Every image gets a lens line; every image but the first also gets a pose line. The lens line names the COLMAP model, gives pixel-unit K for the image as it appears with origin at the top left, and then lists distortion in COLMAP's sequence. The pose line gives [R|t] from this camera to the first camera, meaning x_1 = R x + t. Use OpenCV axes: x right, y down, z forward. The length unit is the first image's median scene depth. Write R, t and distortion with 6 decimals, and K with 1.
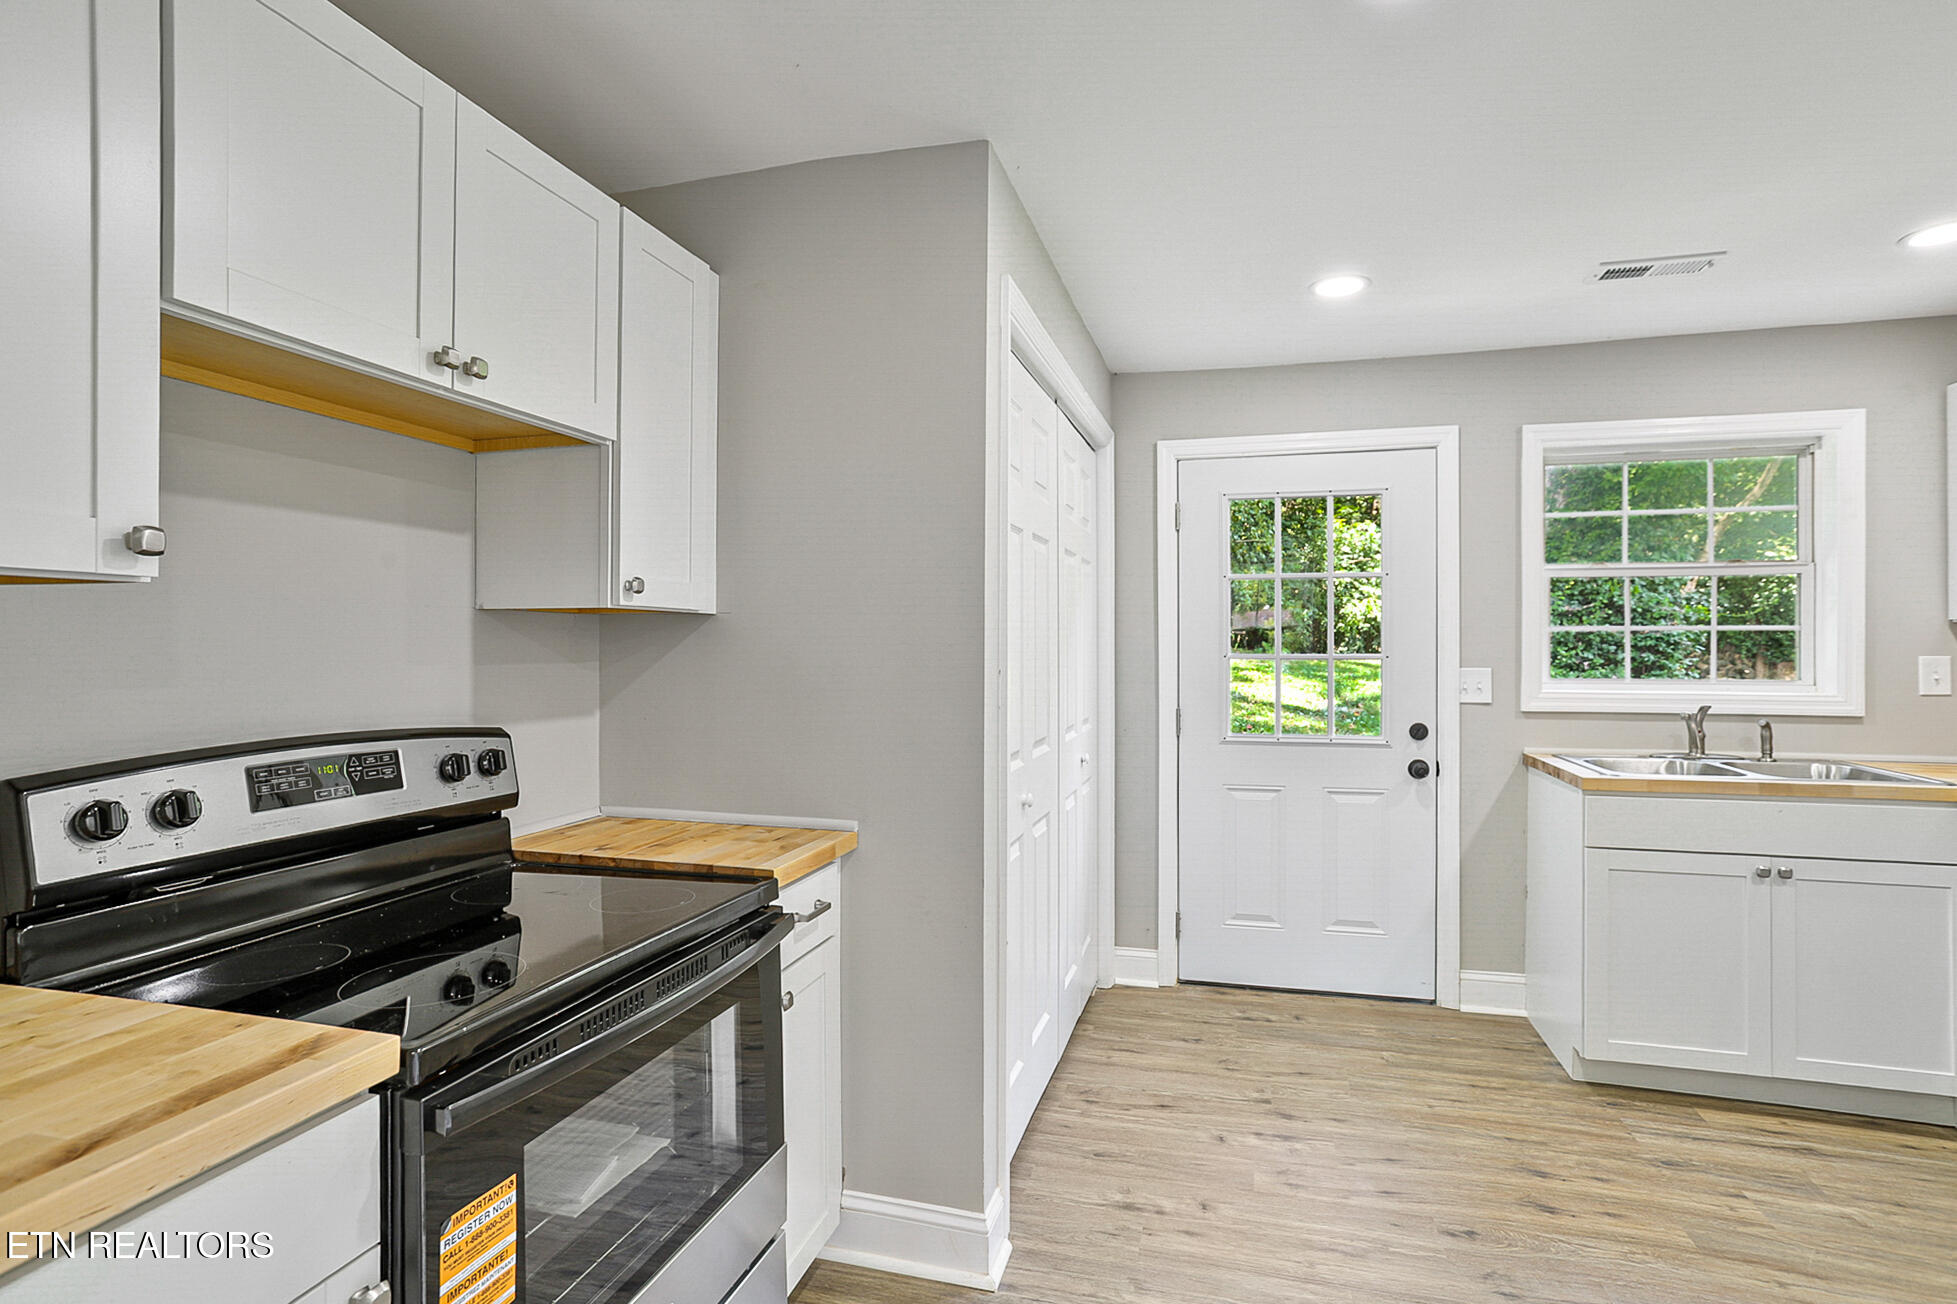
lens RADIAL K [[964.1, 0, 984.5], [0, 964.1, 648.9], [0, 0, 1]] dist [-0.057104, 0.034865]
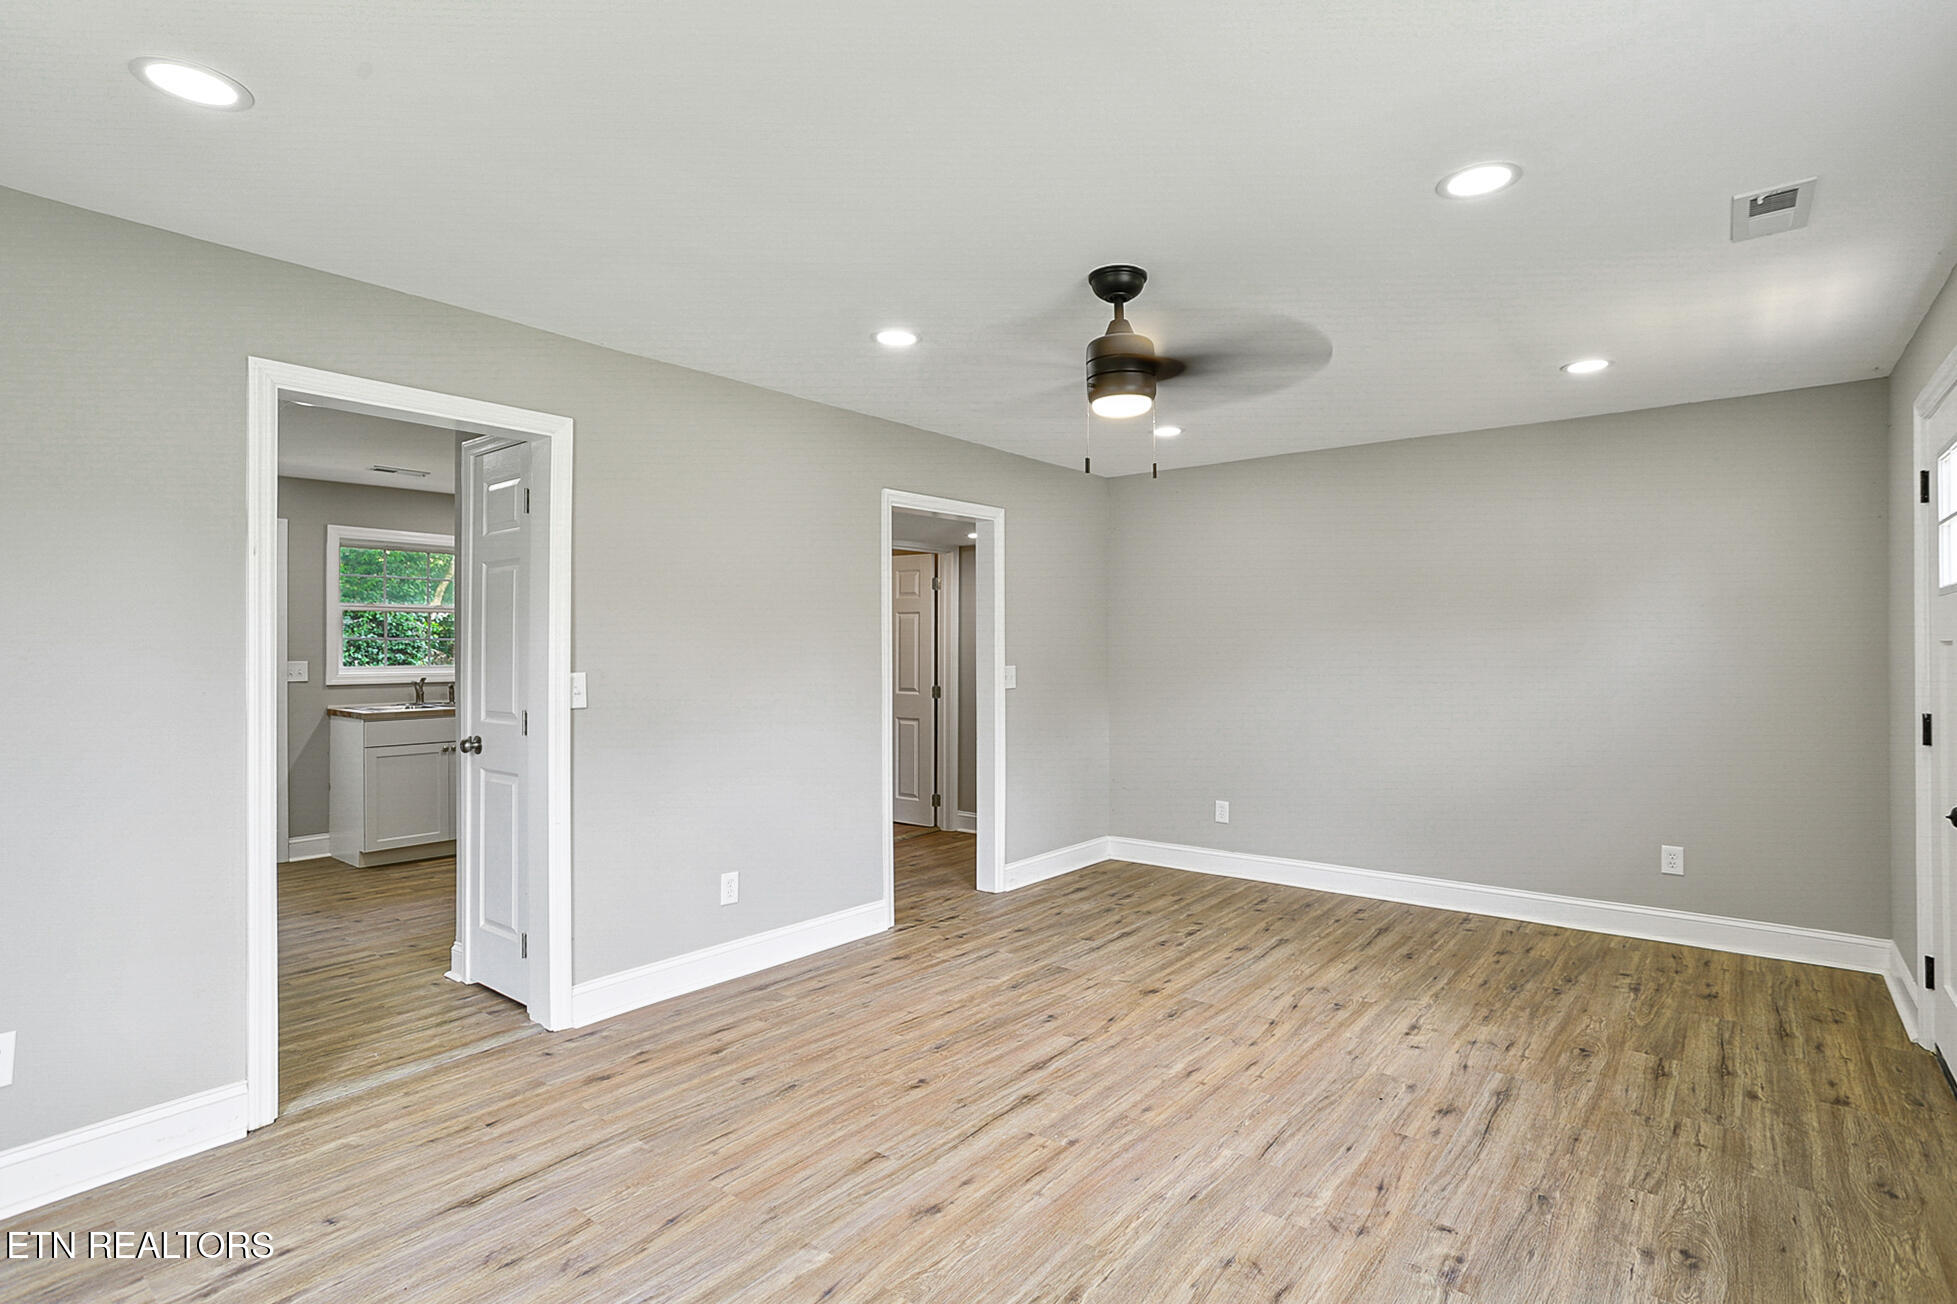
lens RADIAL K [[952.3, 0, 994.3], [0, 952.3, 643.9], [0, 0, 1]] dist [-0.052079, 0.030810]
pose [[0.386988, 0.006655, 0.922061, -0.560689], [0.002420, 0.999963, -0.008233, 0.006371], [-0.922082, 0.005417, 0.386957, -0.824090]]
